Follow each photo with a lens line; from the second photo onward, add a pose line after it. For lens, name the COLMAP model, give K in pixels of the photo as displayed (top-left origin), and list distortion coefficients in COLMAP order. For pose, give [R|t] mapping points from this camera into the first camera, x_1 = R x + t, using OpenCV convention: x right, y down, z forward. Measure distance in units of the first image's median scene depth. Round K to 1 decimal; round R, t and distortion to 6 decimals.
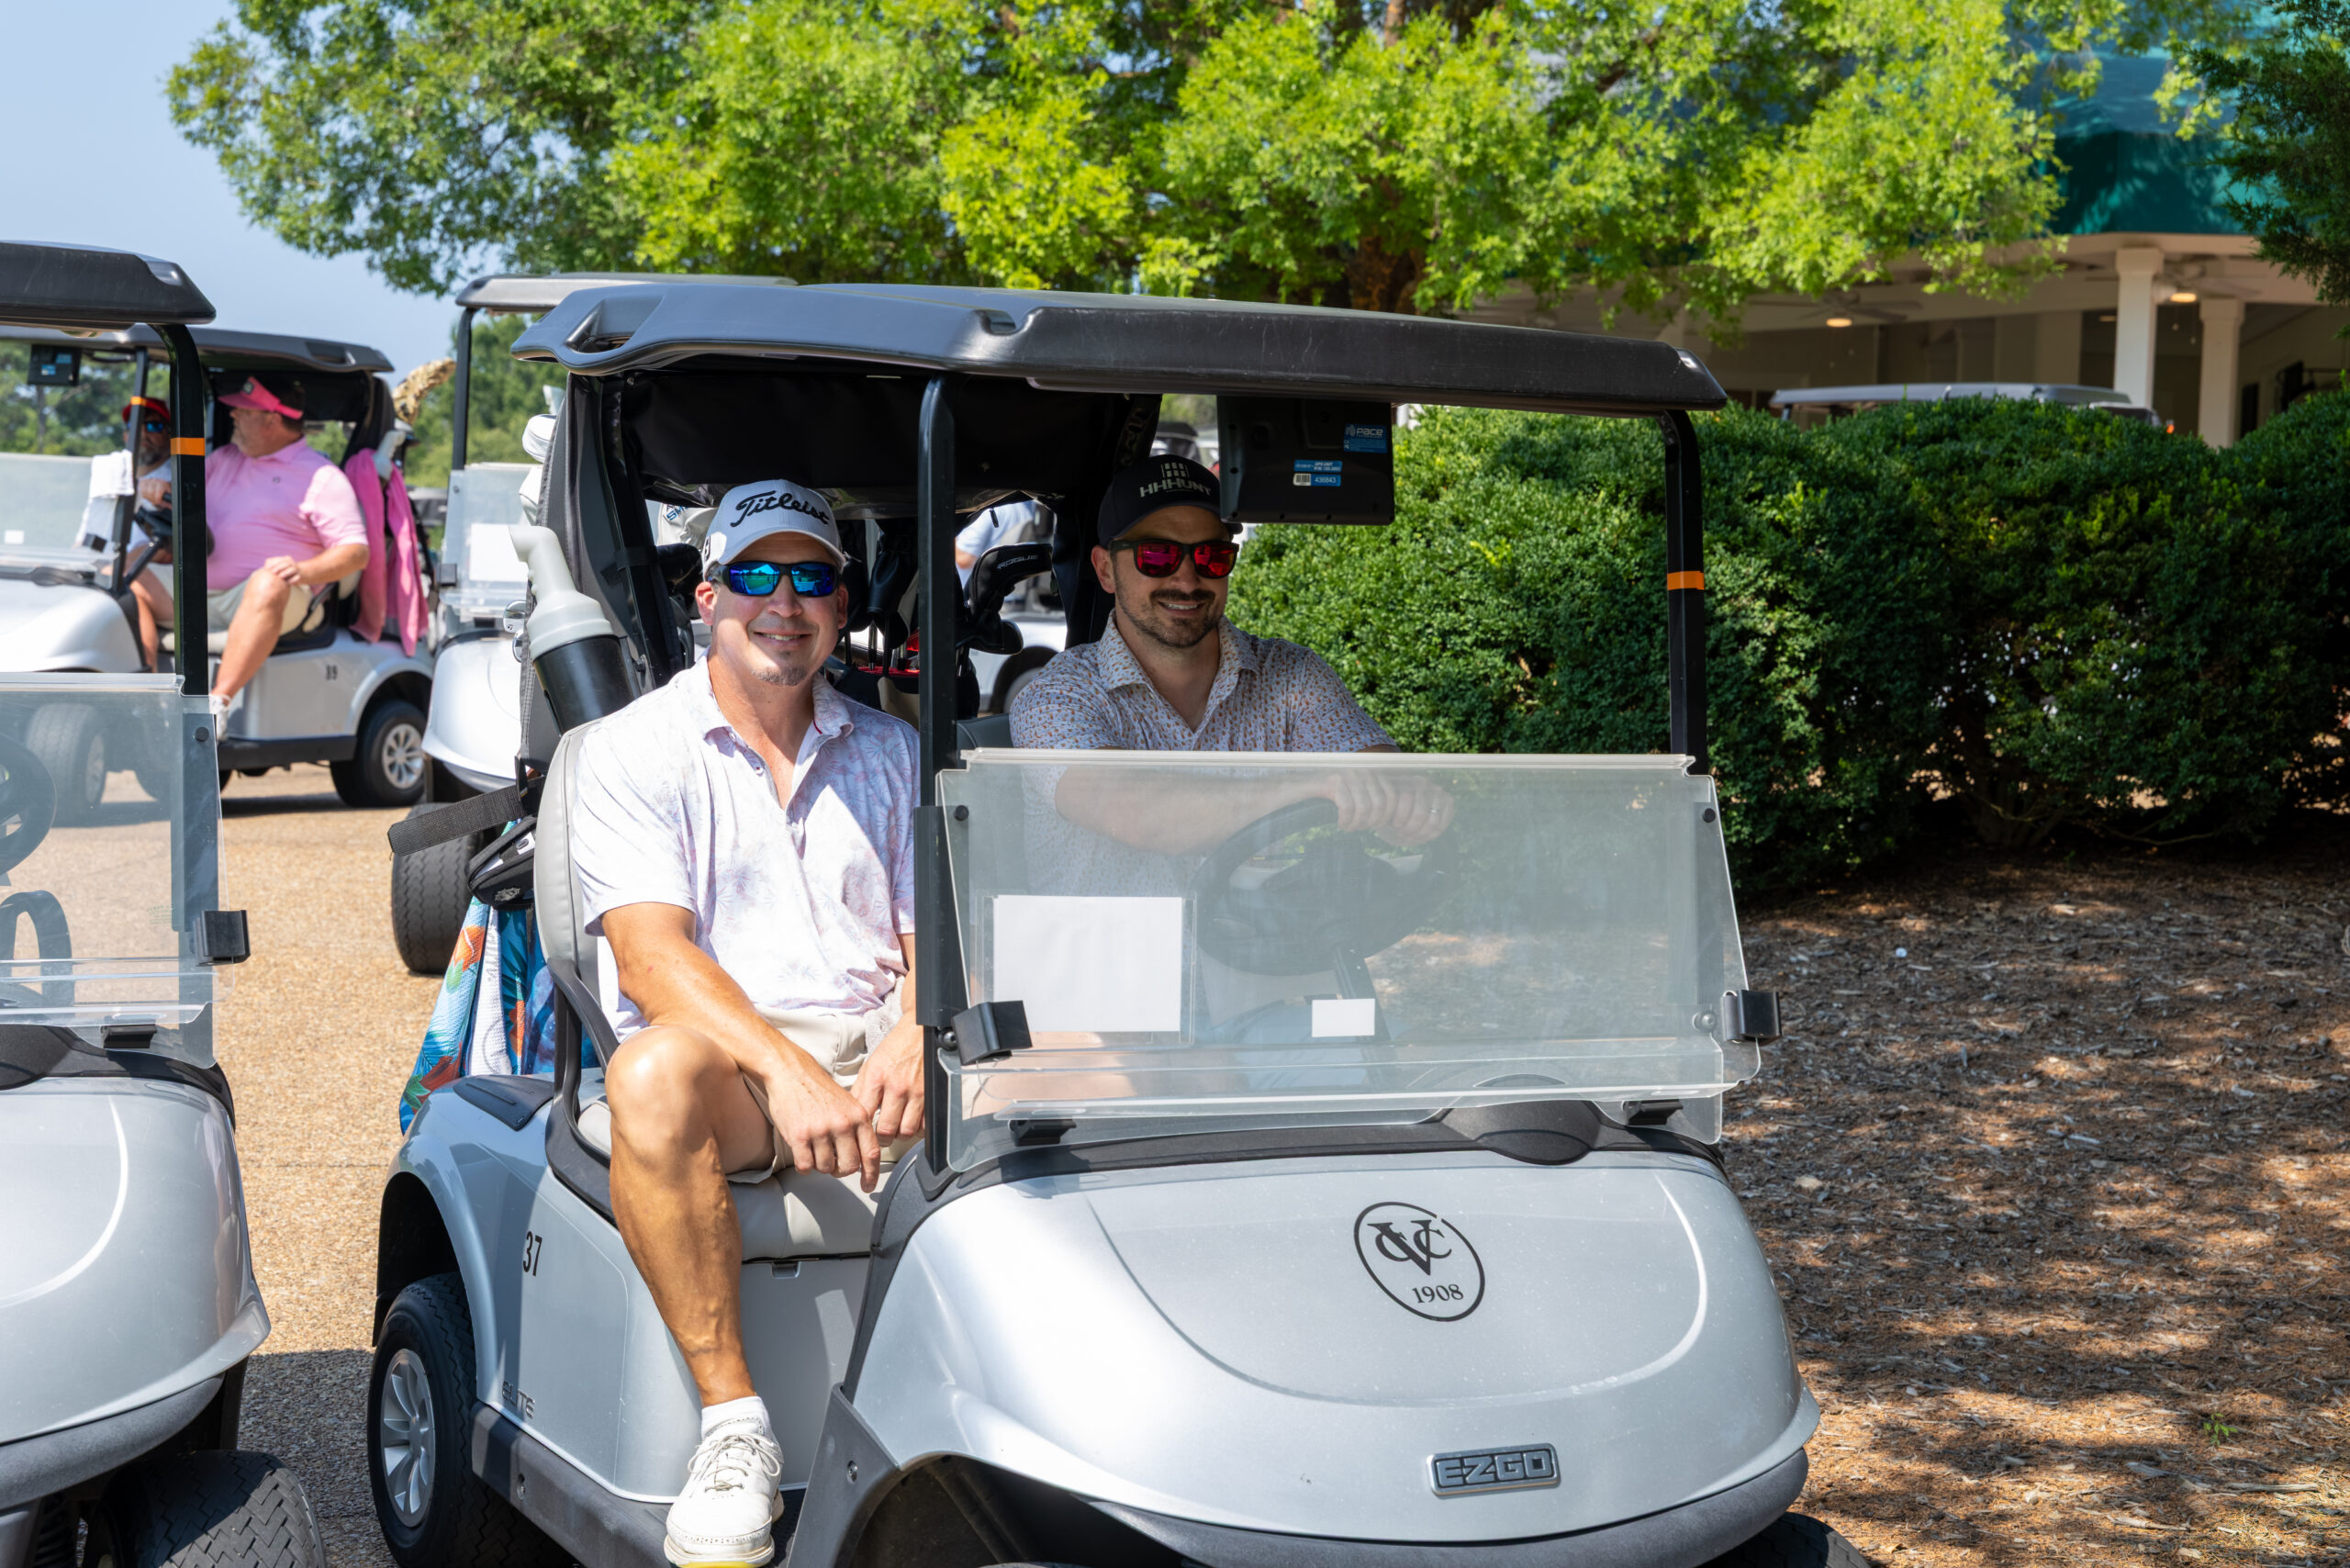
lens RADIAL K [[4747.0, 0, 1132.7], [0, 4747.0, 679.3], [0, 0, 1]] dist [-0.526003, 13.966232]
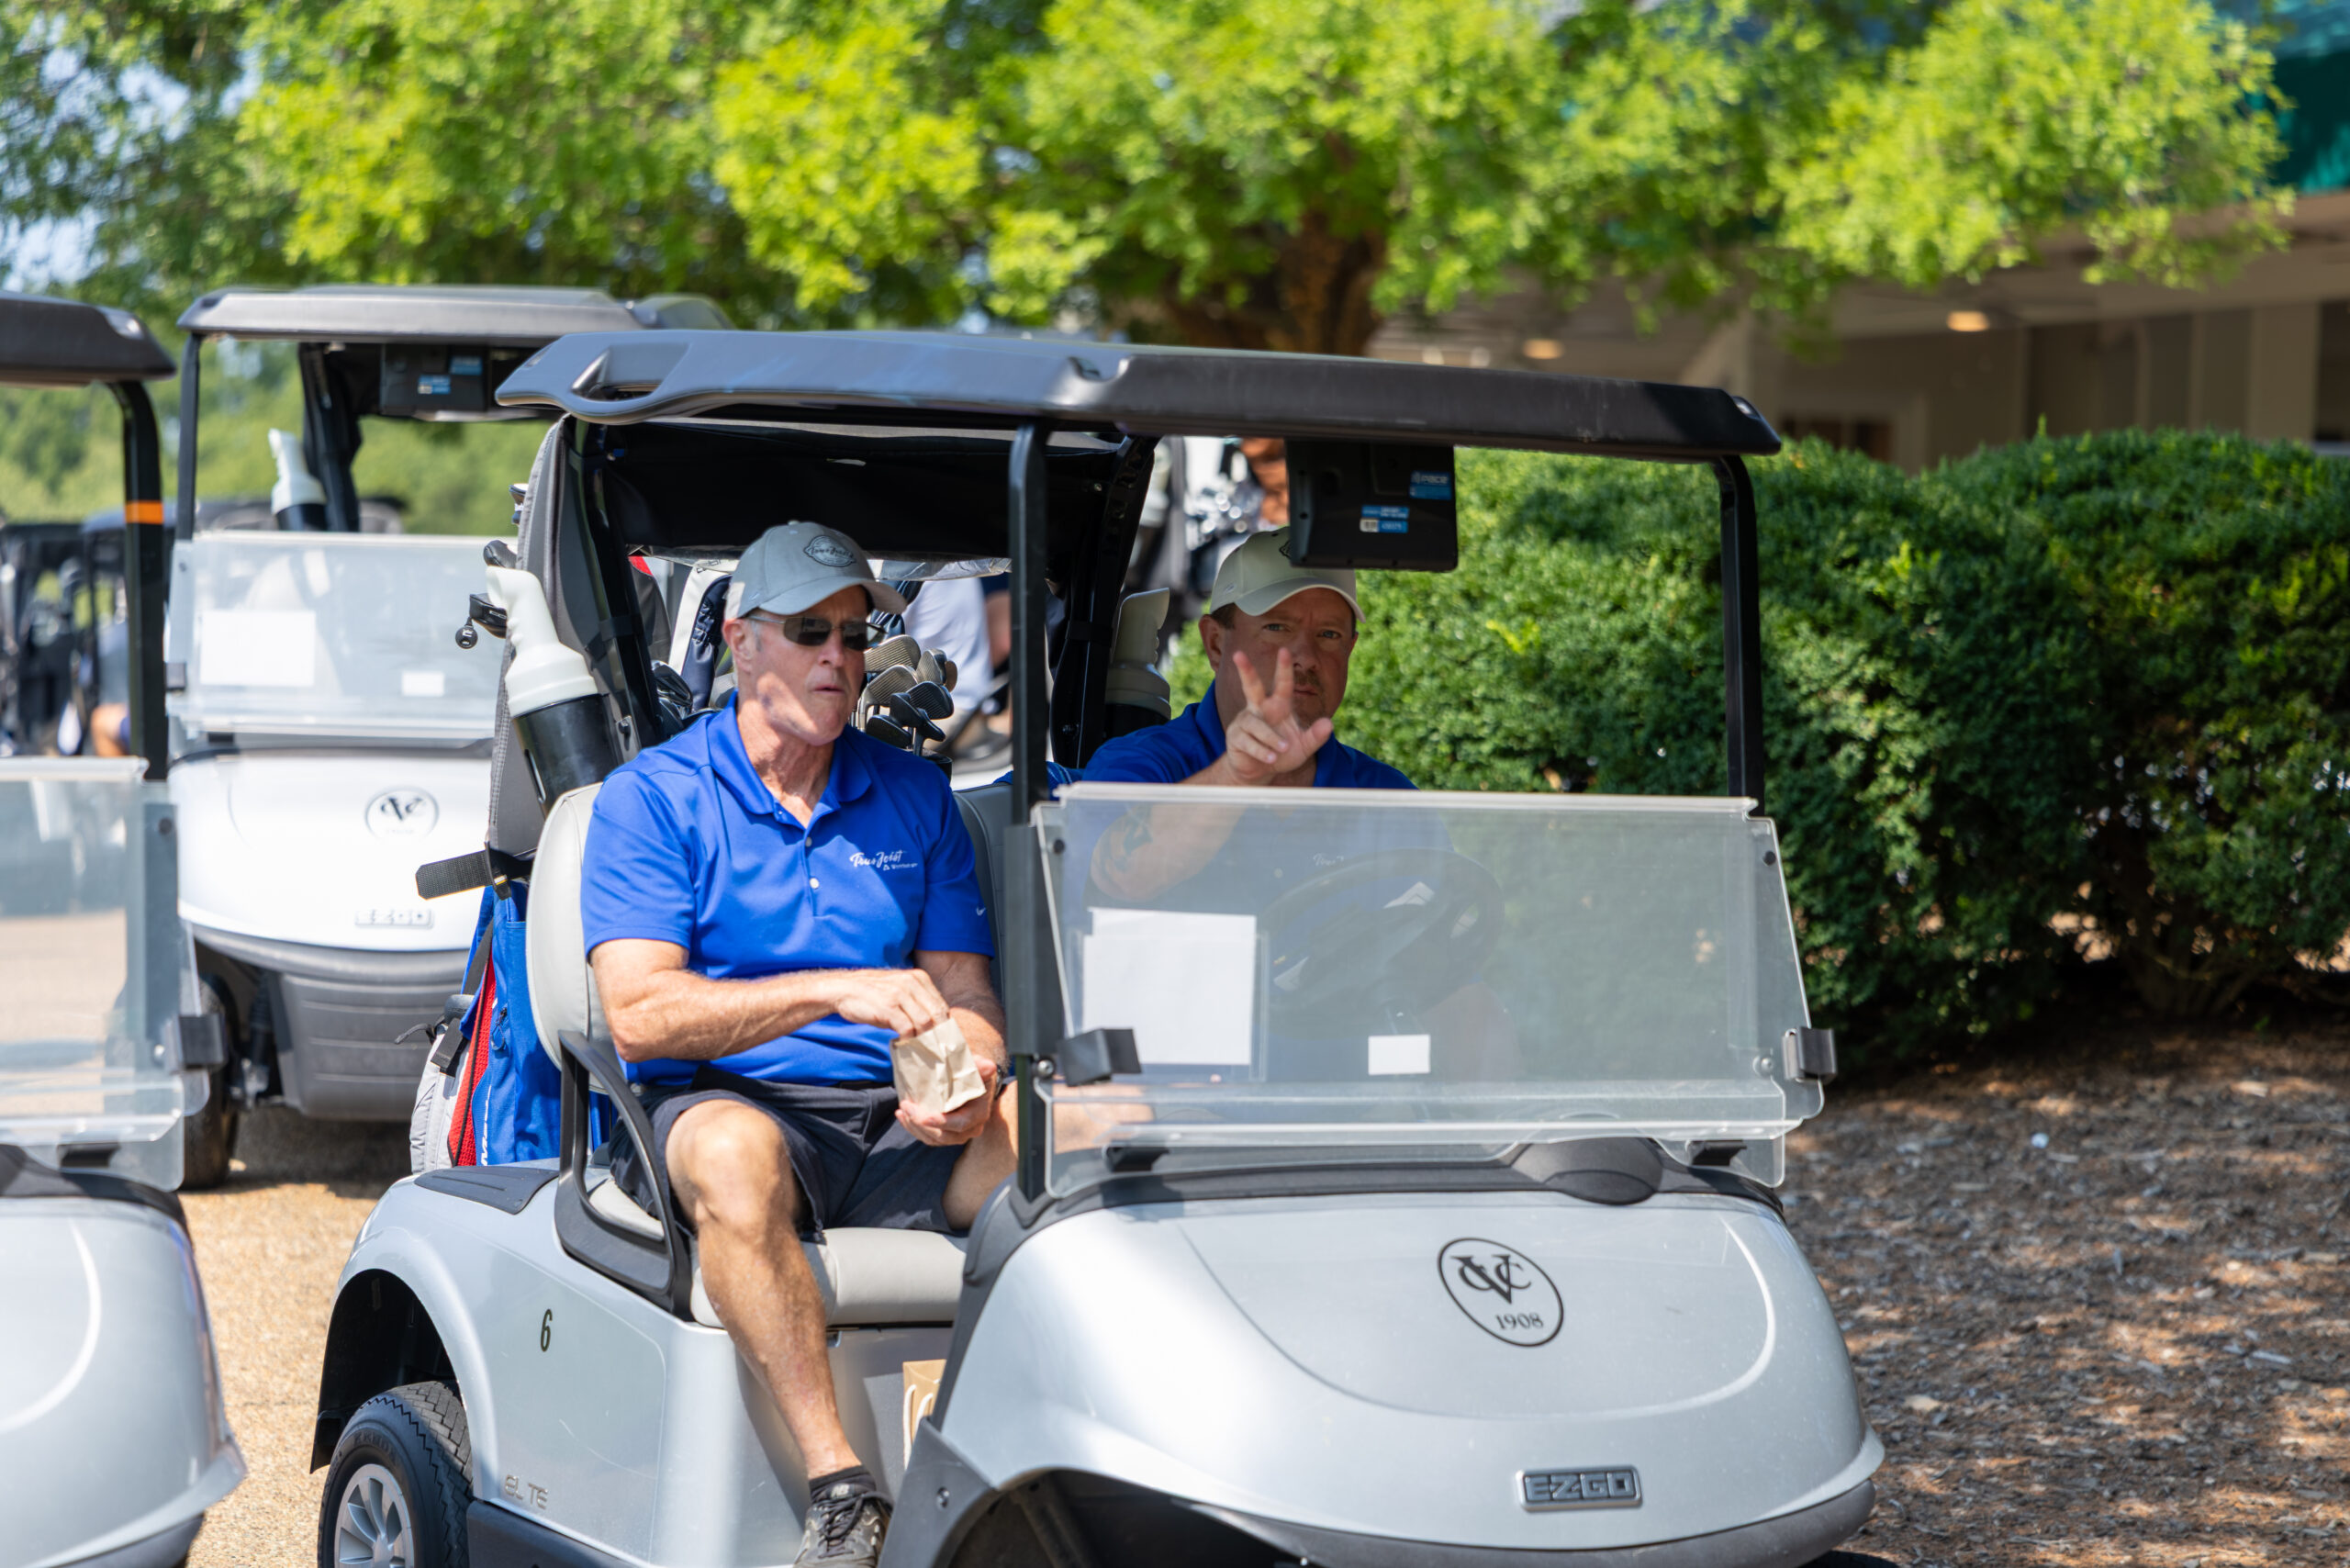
lens RADIAL K [[7167.4, 0, 1120.7], [0, 7167.4, 783.2], [0, 0, 1]] dist [-1.487443, 58.564421]
pose [[0.999564, -0.010003, 0.027783, -0.021573], [0.010293, 0.999894, -0.010308, 0.008793], [-0.027677, 0.010589, 0.999561, -0.171292]]
